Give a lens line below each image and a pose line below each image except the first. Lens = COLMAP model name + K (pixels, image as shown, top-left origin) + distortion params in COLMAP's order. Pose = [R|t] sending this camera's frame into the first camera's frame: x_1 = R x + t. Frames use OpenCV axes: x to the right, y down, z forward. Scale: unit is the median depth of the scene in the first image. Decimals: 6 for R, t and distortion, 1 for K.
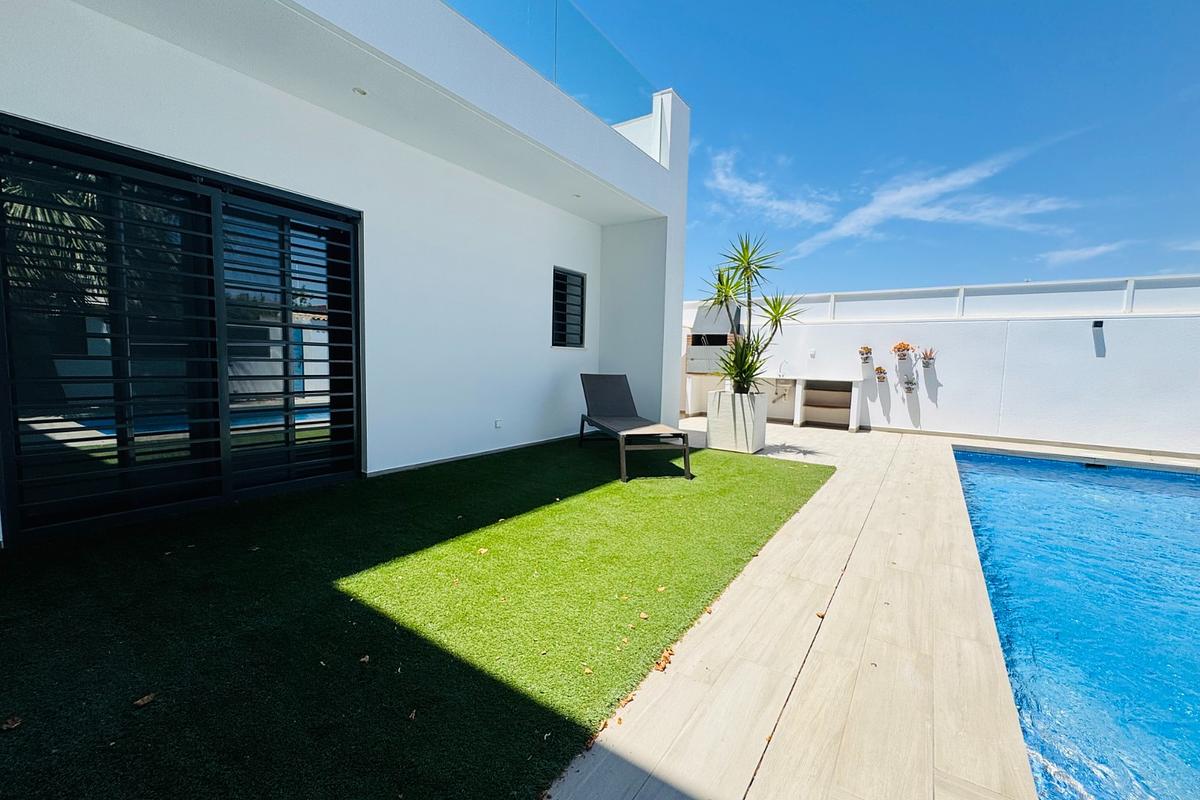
lens RADIAL K [[485.3, 0, 600.0], [0, 485.3, 400.0], [0, 0, 1]] dist [-0.014754, -0.000026]
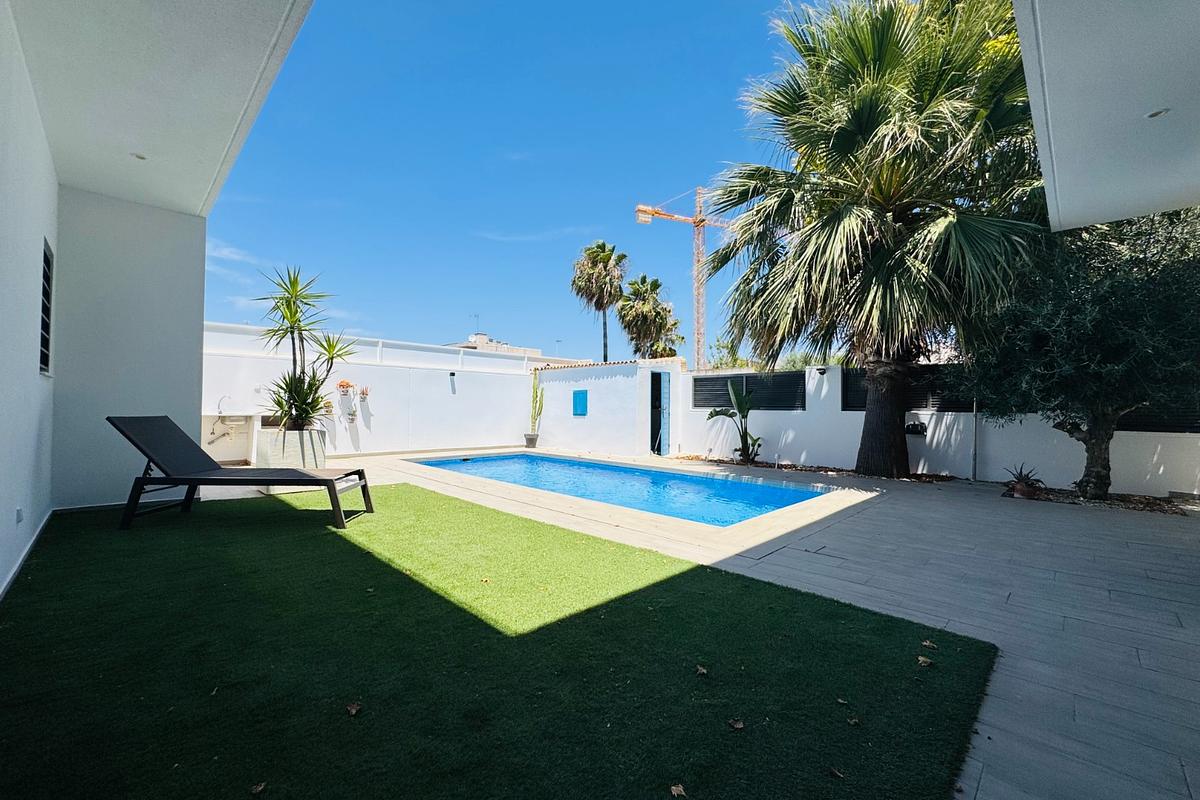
lens RADIAL K [[485.3, 0, 600.0], [0, 485.3, 400.0], [0, 0, 1]] dist [-0.014754, -0.000026]
pose [[0.168312, -0.003680, 0.985727, -0.509021], [0.071574, 0.997399, -0.008498, -0.020380], [-0.983132, 0.071983, 0.168137, 0.228762]]
